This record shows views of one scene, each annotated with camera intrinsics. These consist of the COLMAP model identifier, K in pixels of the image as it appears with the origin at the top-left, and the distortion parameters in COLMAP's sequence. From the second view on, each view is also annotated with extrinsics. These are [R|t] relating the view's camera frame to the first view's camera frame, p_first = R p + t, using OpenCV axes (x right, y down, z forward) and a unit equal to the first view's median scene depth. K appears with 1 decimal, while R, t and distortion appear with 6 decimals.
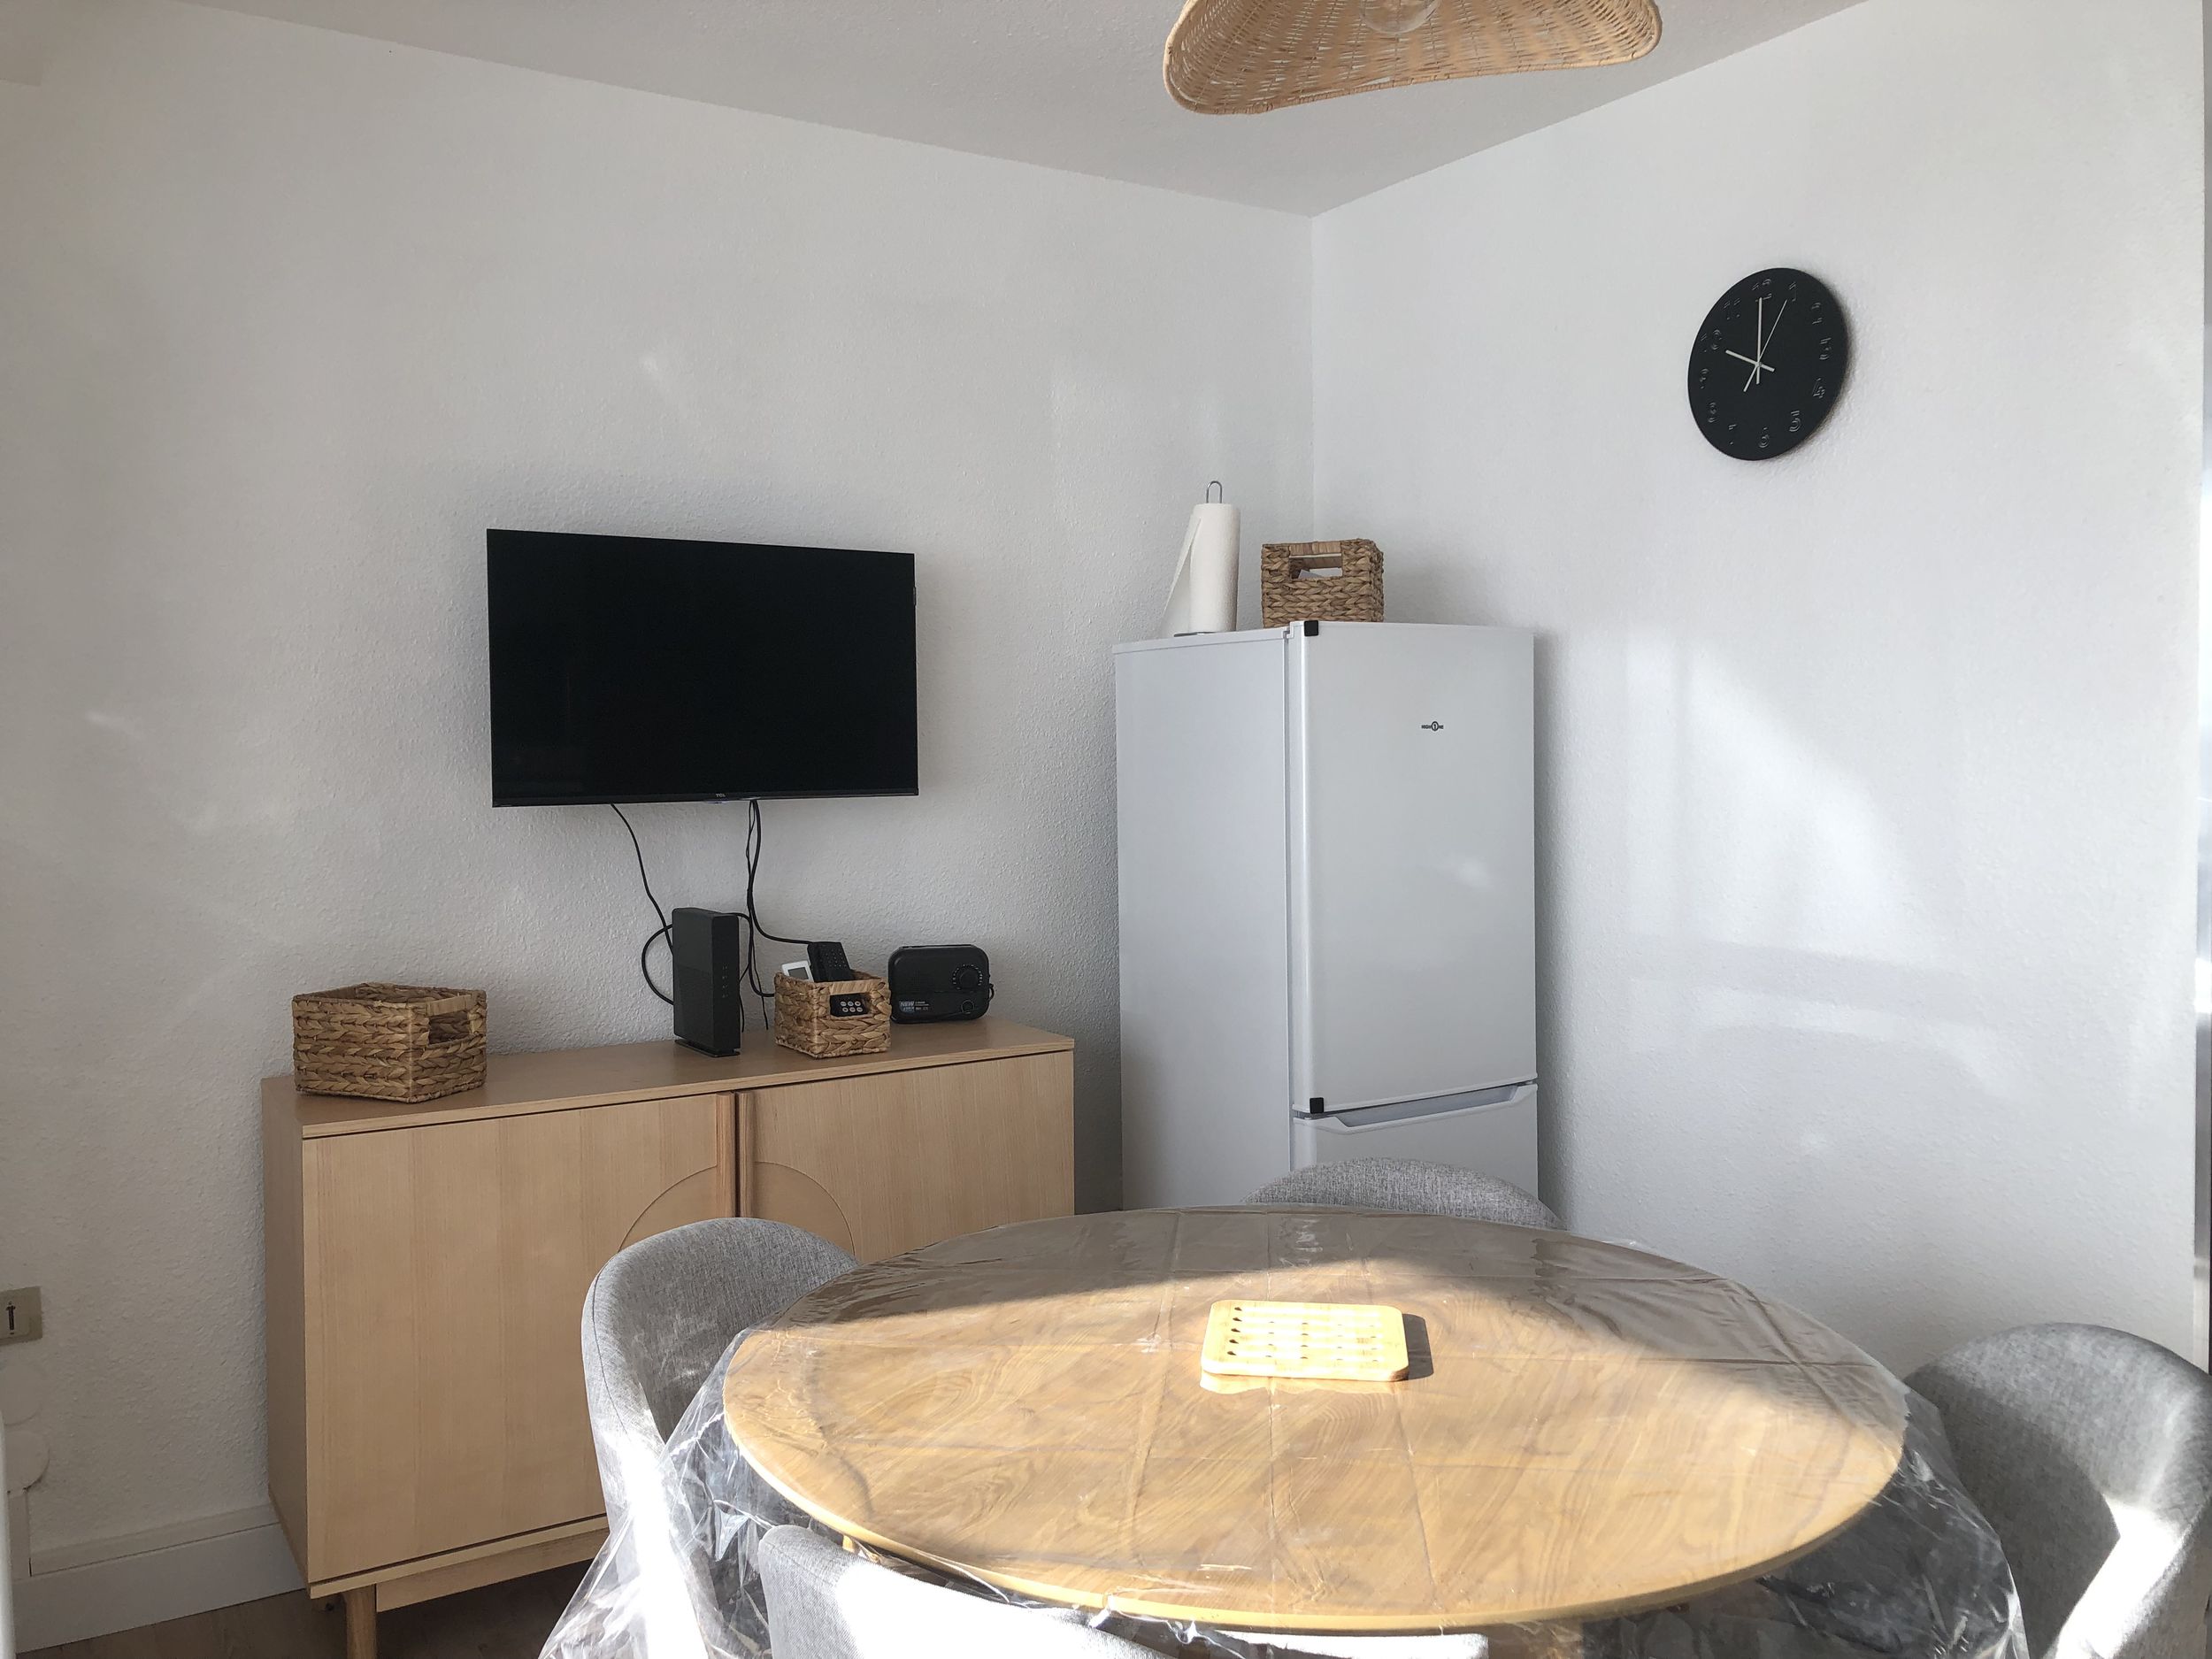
lens RADIAL K [[1782.4, 0, 1106.0], [0, 1782.4, 829.5], [0, 0, 1]] dist [0.114519, -0.208408]
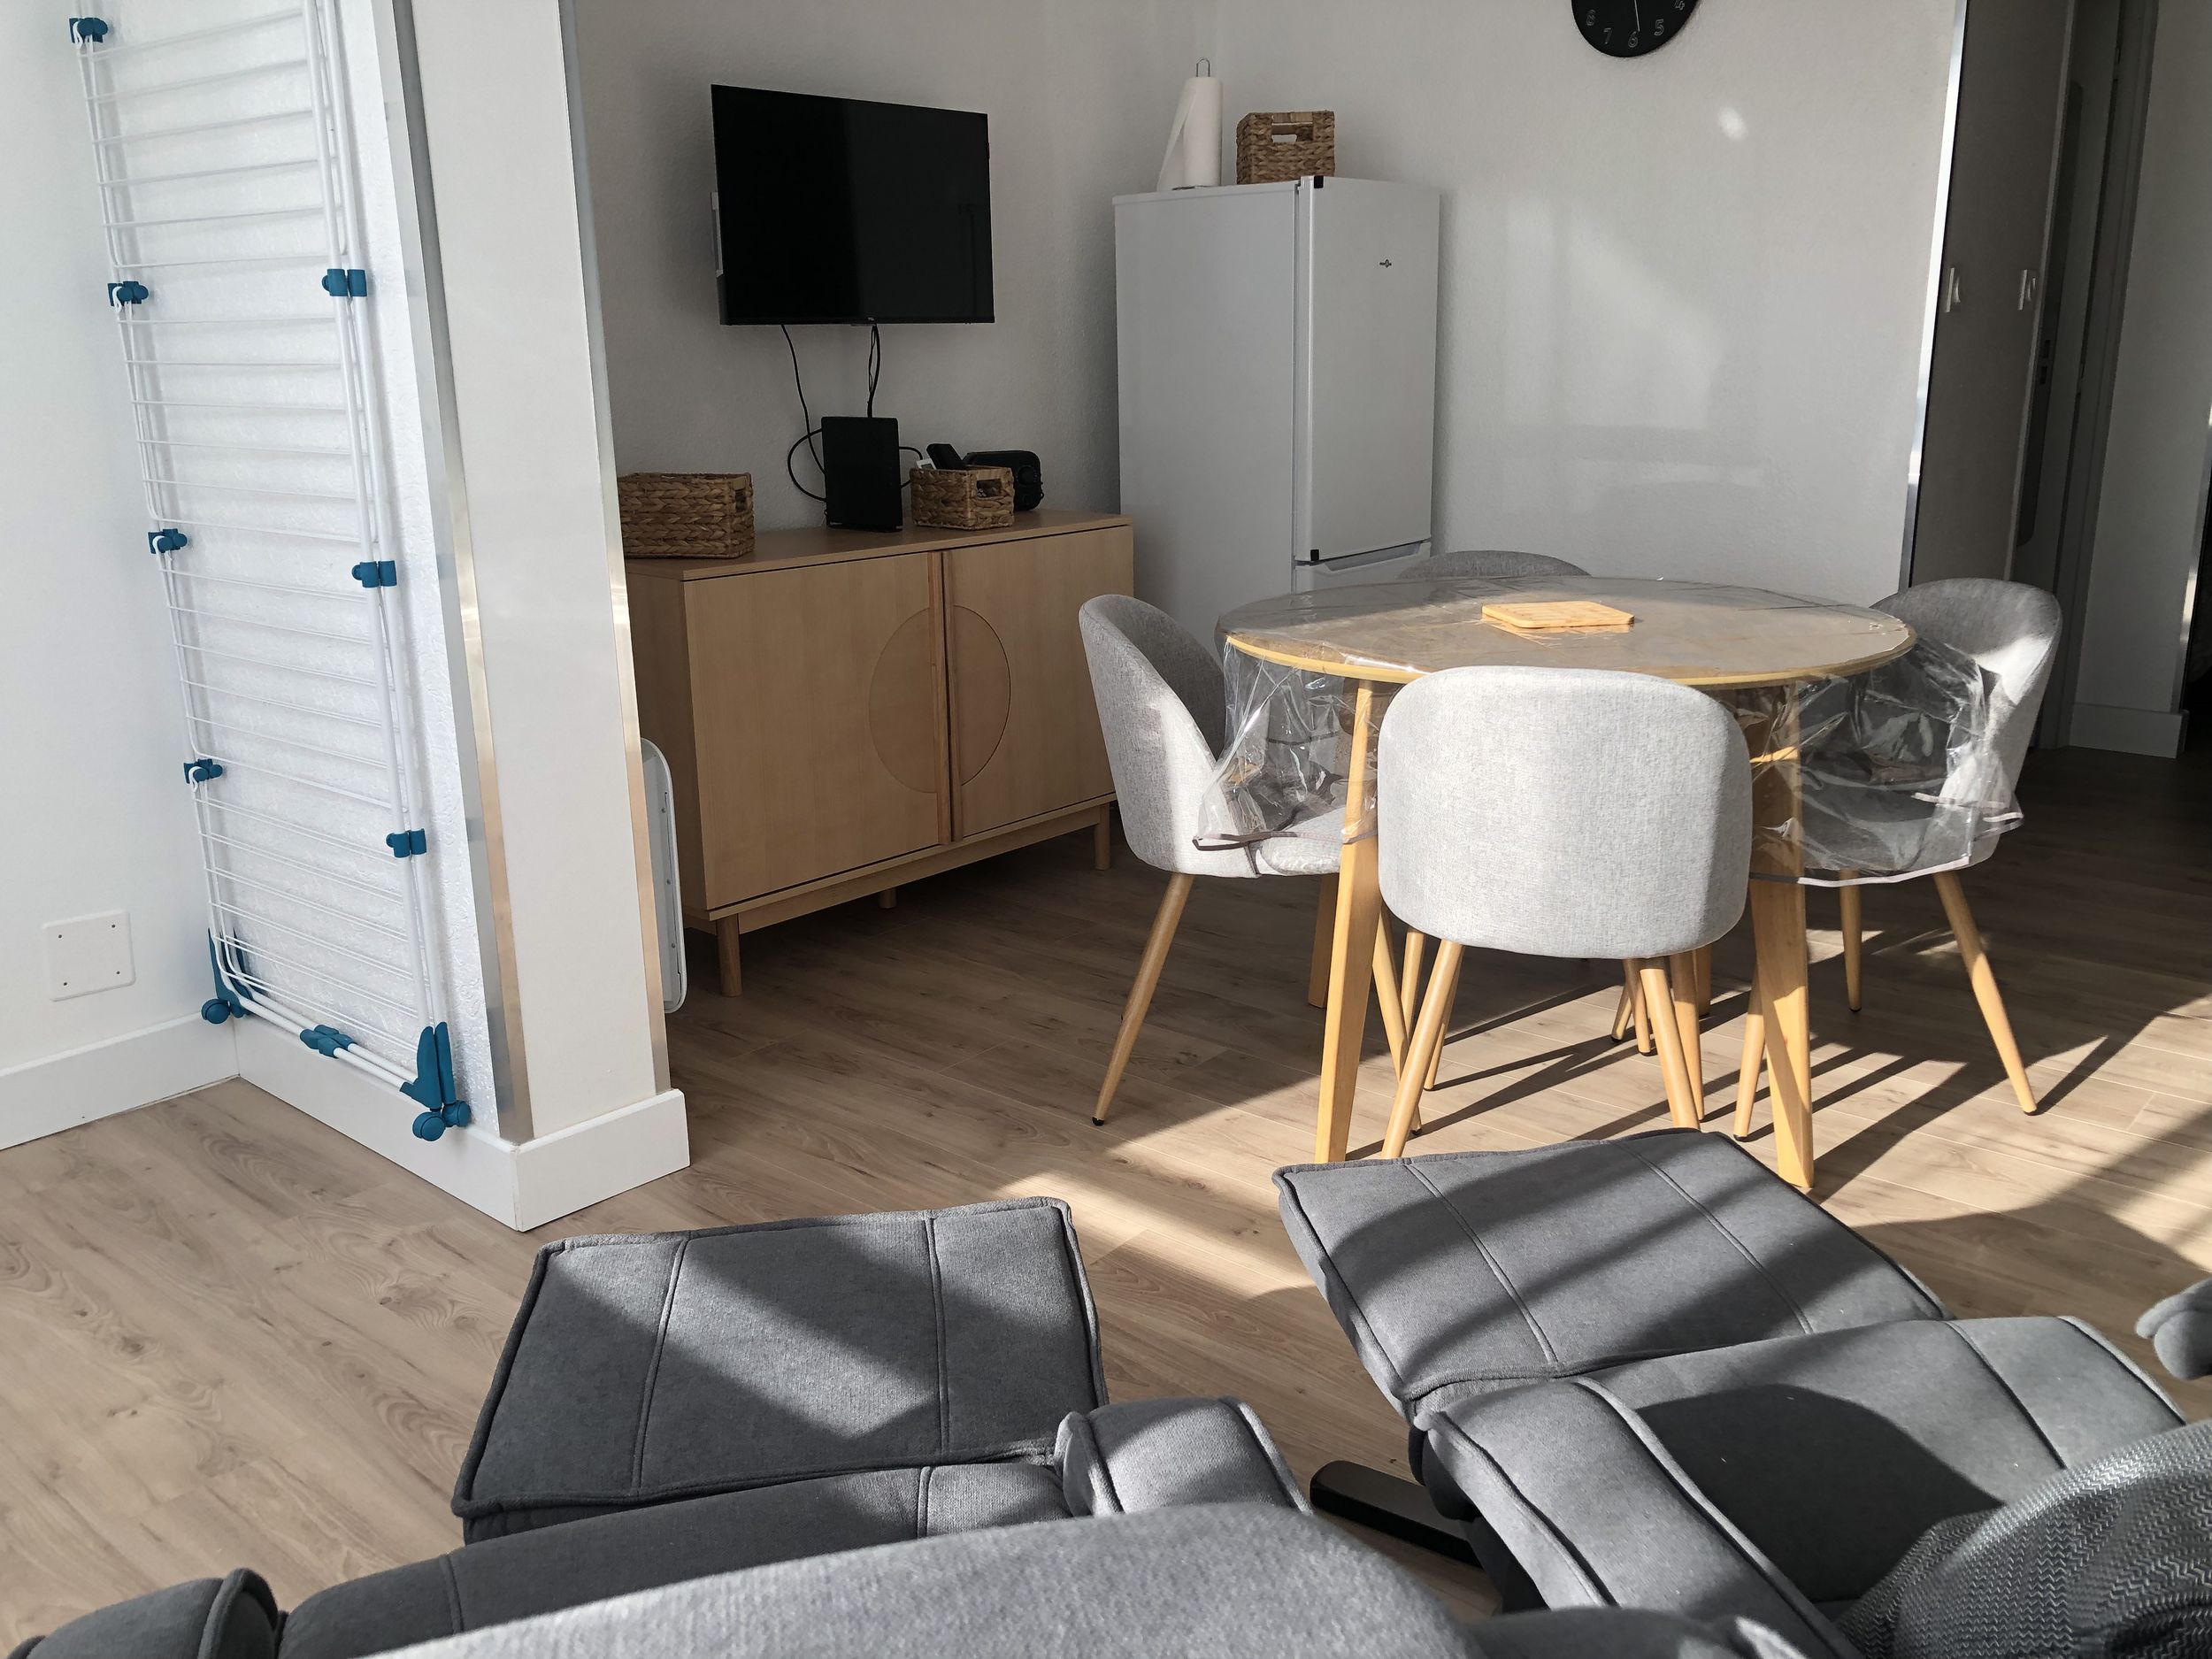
lens RADIAL K [[1782.4, 0, 1106.0], [0, 1782.4, 829.5], [0, 0, 1]] dist [0.114519, -0.208408]
pose [[0.958251, -0.081512, 0.274065, -0.427107], [0.020181, 0.975395, 0.219540, 0.055187], [-0.285217, -0.204844, 0.936317, -0.278462]]
